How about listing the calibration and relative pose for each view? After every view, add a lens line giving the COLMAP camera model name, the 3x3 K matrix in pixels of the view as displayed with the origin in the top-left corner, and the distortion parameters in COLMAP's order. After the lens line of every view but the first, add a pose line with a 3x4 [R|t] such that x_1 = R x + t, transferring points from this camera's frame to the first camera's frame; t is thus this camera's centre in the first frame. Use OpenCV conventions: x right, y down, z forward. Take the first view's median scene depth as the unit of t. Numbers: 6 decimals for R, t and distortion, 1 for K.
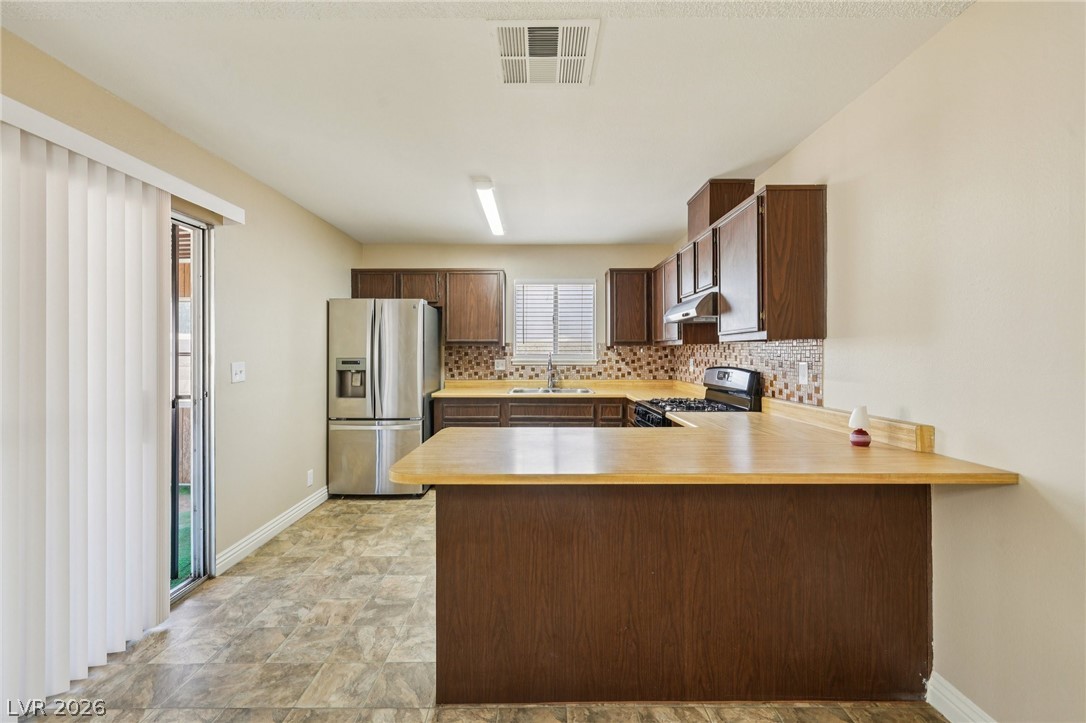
lens RADIAL K [[456.0, 0, 548.2], [0, 456.0, 350.7], [0, 0, 1]] dist [0.001563, -0.000019]
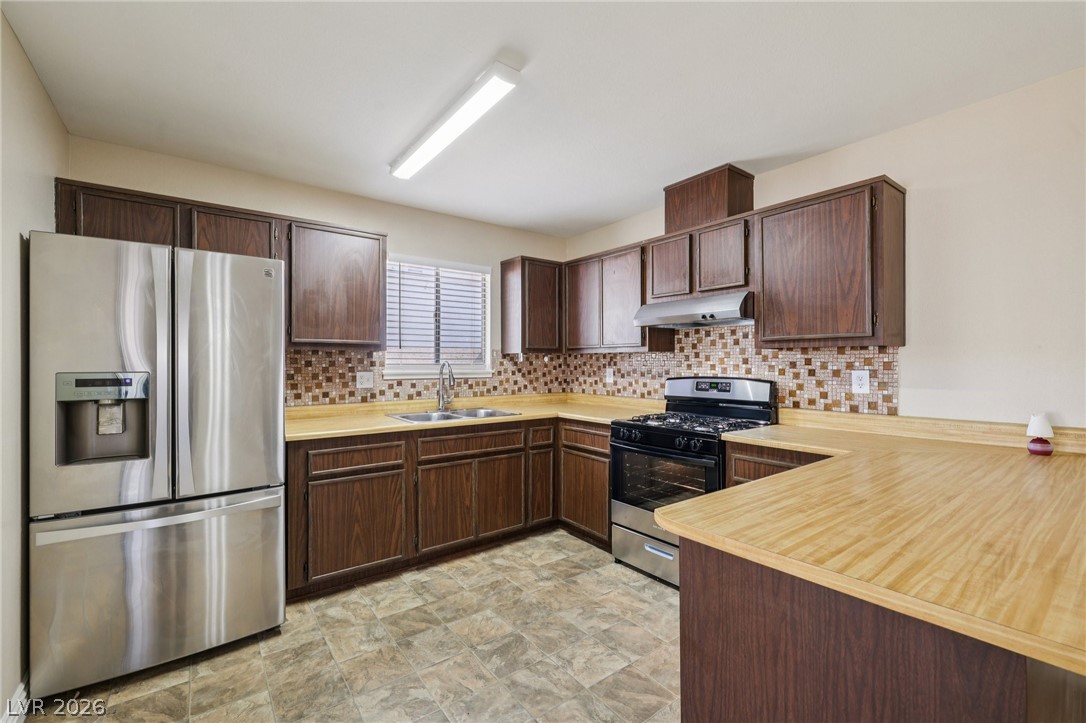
lens RADIAL K [[456.0, 0, 542.2], [0, 456.0, 364.1], [0, 0, 1]] dist [0.001563, -0.000019]
pose [[0.806744, -0.001846, 0.590898, -0.288830], [-0.001714, 0.999984, 0.005464, 0.004049], [-0.590898, -0.005421, 0.806728, 0.322476]]
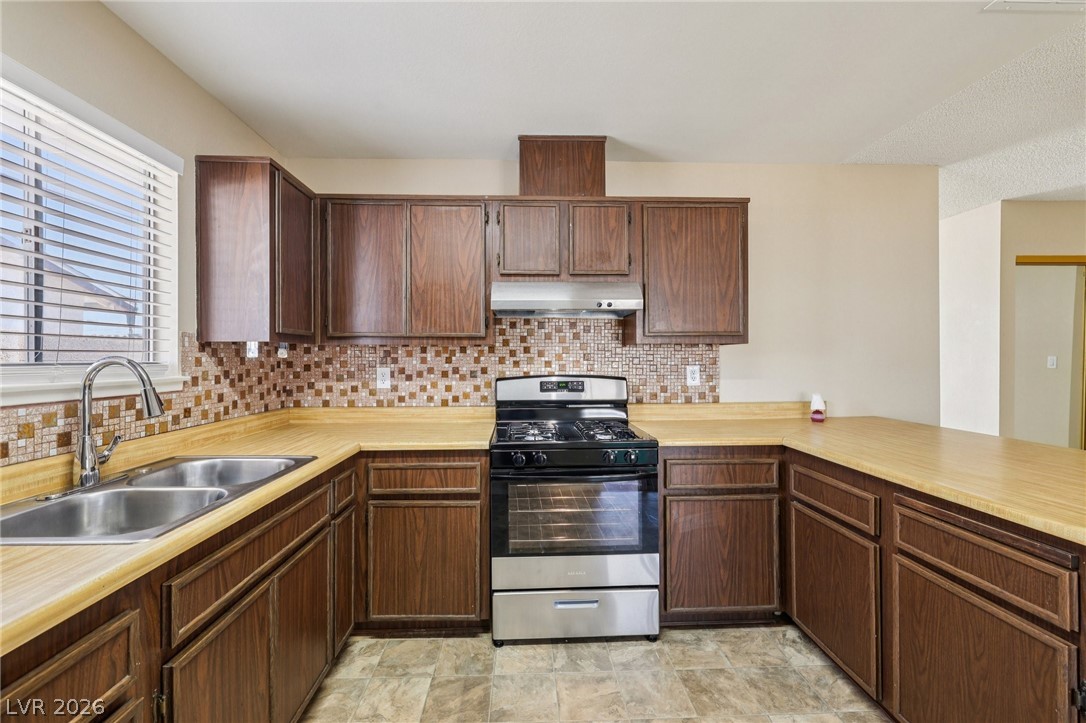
lens RADIAL K [[456.0, 0, 538.2], [0, 456.0, 359.1], [0, 0, 1]] dist [0.001563, -0.000019]
pose [[-0.015350, -0.001062, 0.999882, -0.273899], [-0.000536, 0.999999, 0.001053, 0.004839], [-0.999882, -0.000520, -0.015350, 0.722753]]
